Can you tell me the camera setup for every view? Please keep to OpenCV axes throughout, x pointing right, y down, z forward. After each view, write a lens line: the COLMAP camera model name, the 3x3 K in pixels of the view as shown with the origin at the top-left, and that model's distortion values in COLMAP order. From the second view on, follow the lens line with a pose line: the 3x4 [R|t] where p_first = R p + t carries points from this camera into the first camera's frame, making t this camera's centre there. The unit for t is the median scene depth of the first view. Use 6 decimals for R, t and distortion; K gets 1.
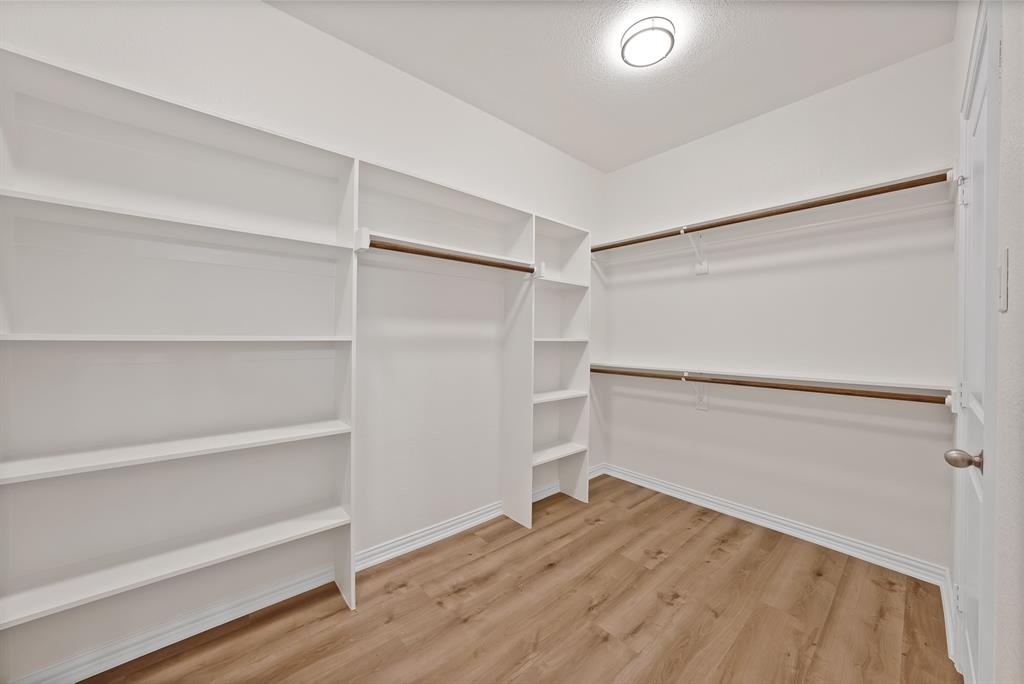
lens RADIAL K [[364.3, 0, 507.9], [0, 364.3, 340.1], [0, 0, 1]] dist [-0.029948, 0.005539]
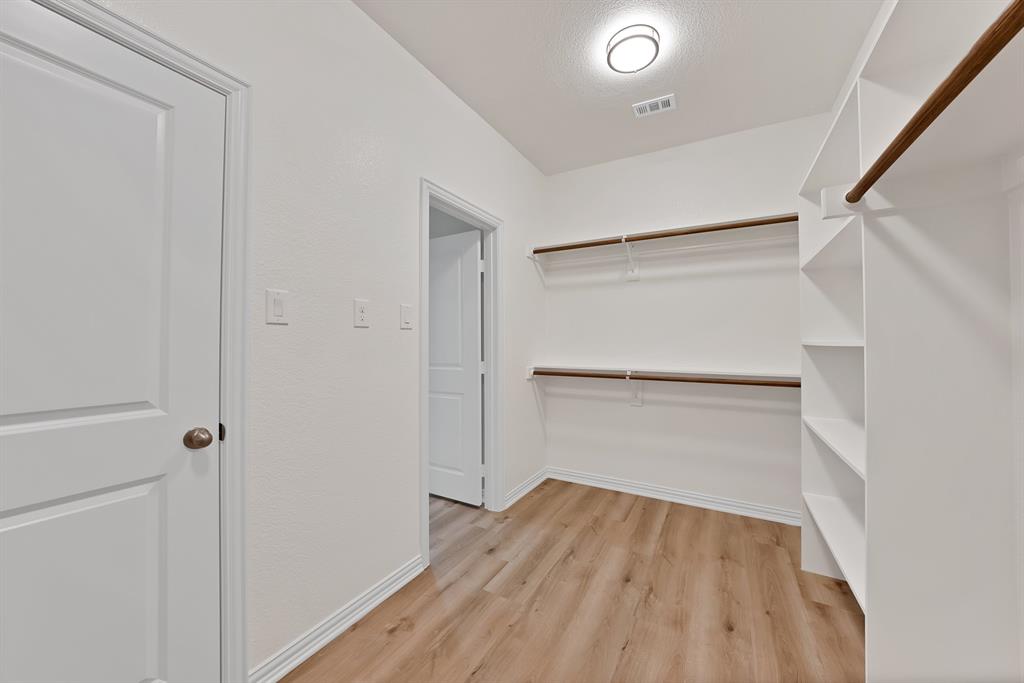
lens RADIAL K [[335.5, 0, 513.0], [0, 335.5, 328.8], [0, 0, 1]] dist [-0.025389, 0.003854]
pose [[0.930533, 0.000227, 0.366207, -0.177730], [0.014108, 0.999235, -0.036467, -0.004523], [-0.365935, 0.039100, 0.929819, 0.197776]]
